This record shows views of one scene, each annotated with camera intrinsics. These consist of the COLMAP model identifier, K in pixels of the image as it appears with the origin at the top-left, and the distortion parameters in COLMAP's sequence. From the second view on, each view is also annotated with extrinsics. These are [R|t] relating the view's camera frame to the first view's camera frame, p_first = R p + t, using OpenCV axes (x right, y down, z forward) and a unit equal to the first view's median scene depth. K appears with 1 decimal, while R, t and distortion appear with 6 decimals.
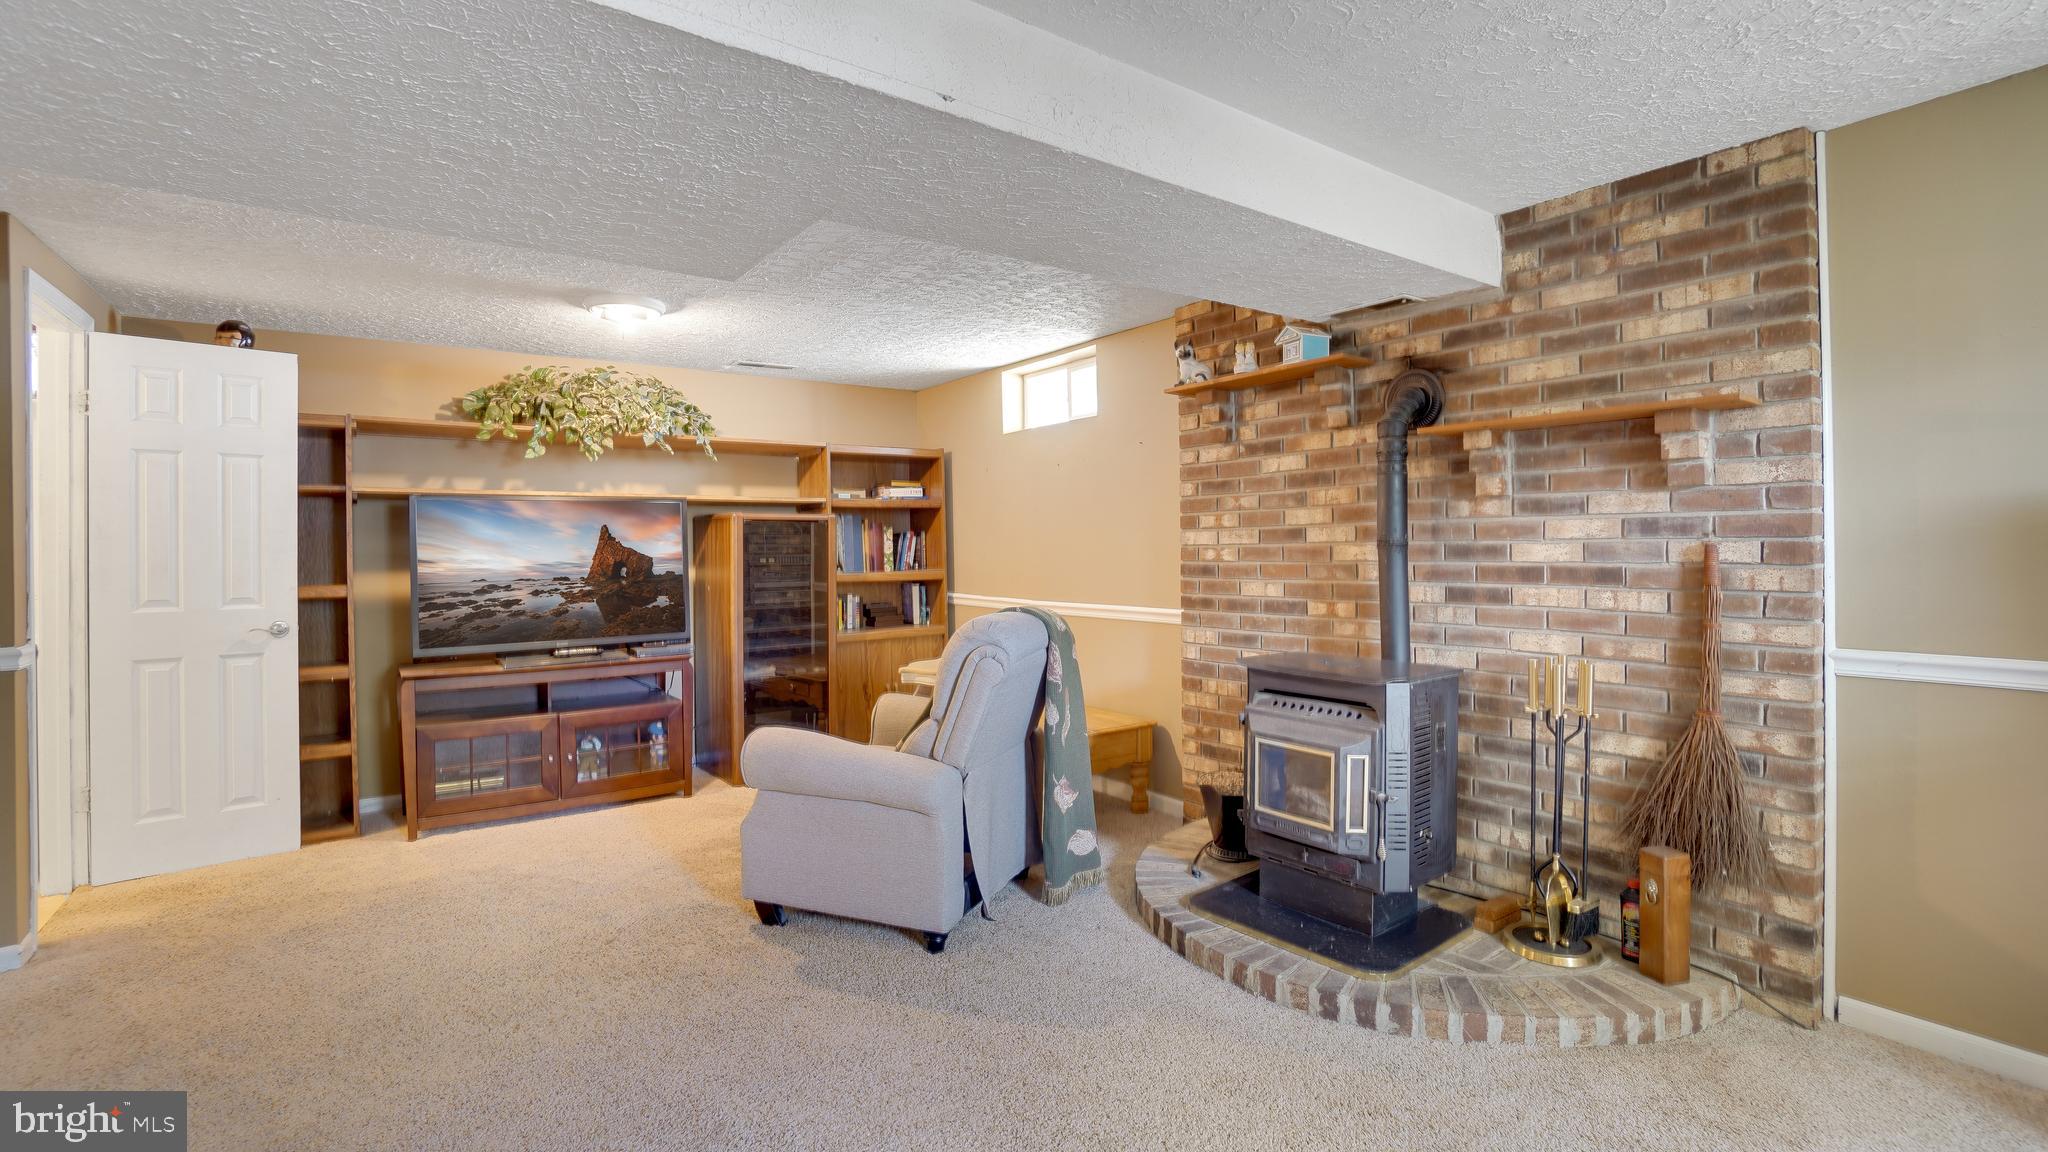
lens RADIAL K [[915.6, 0, 1017.1], [0, 915.6, 550.4], [0, 0, 1]] dist [-0.067372, 0.027212]
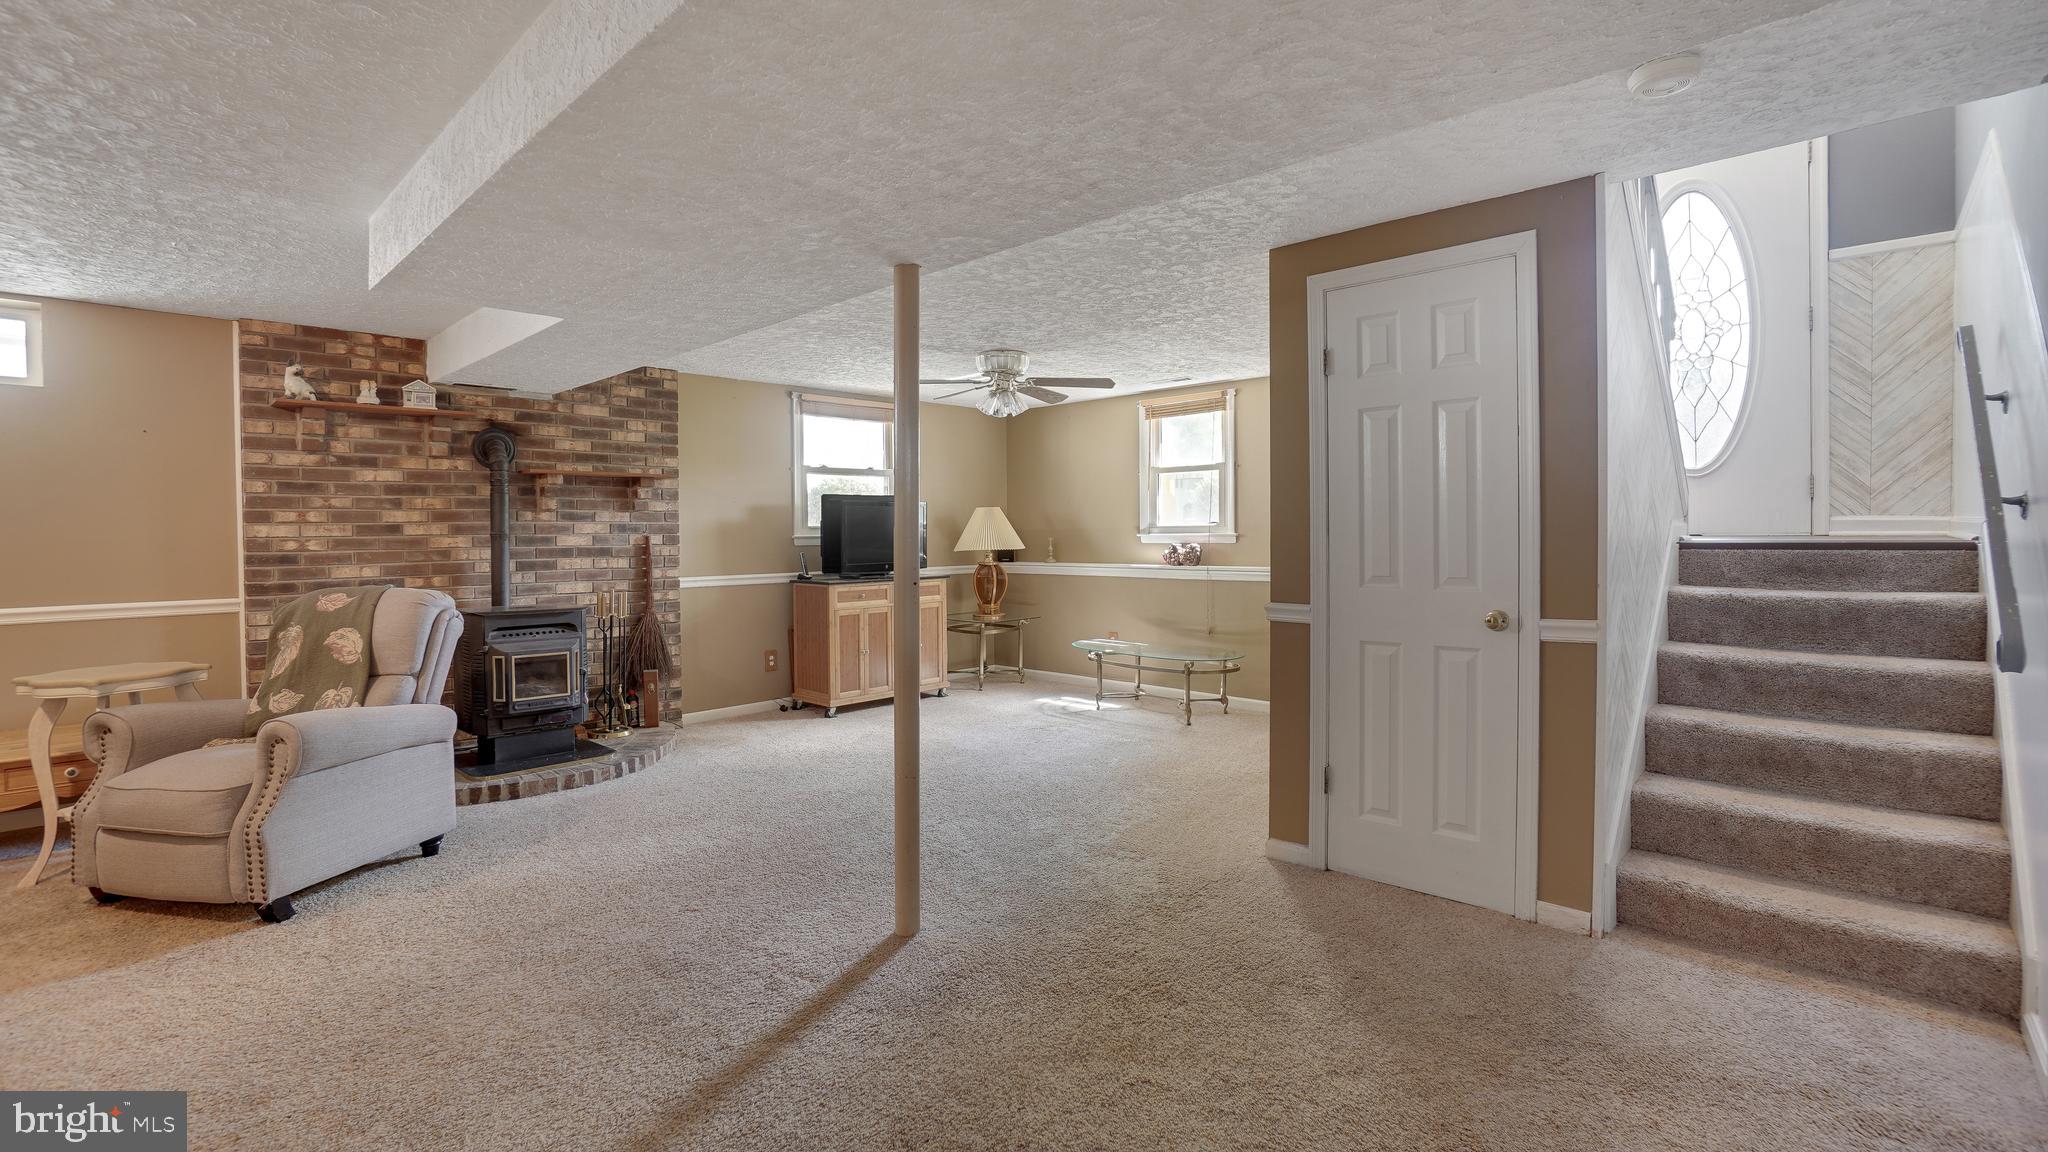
lens RADIAL K [[915.6, 0, 1017.1], [0, 915.6, 550.4], [0, 0, 1]] dist [-0.067372, 0.027212]
pose [[-0.183284, -0.006349, 0.983039, -1.573447], [0.013633, 0.999867, 0.009000, 0.019499], [-0.982965, 0.015051, -0.183173, 0.449579]]
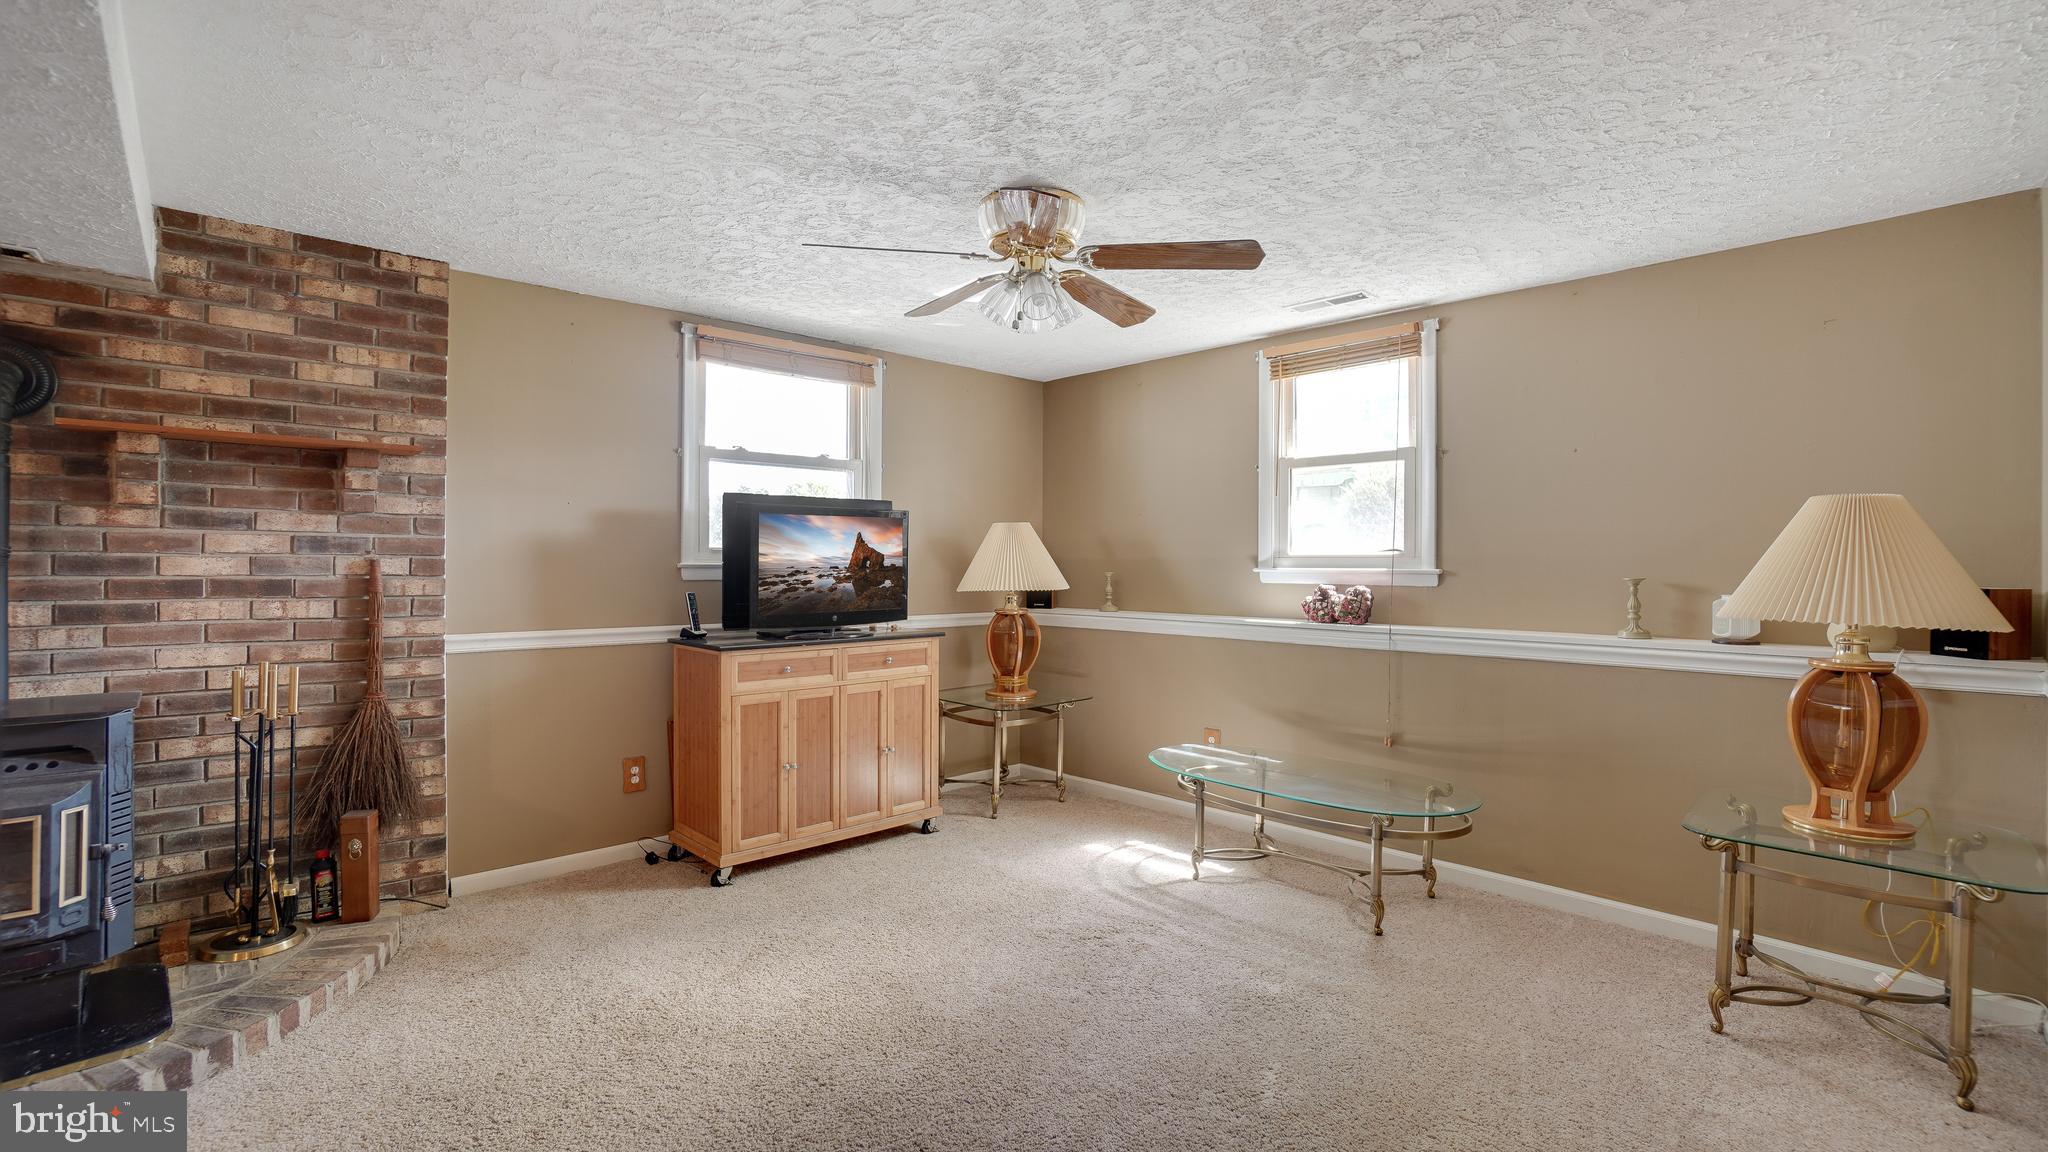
lens RADIAL K [[907.7, 0, 1005.9], [0, 907.7, 565.2], [0, 0, 1]] dist [-0.064731, 0.025660]
pose [[-0.127542, 0.009433, 0.991788, -0.523409], [-0.000550, 0.999954, -0.009581, 0.010846], [-0.991833, -0.001768, -0.127531, 0.253127]]
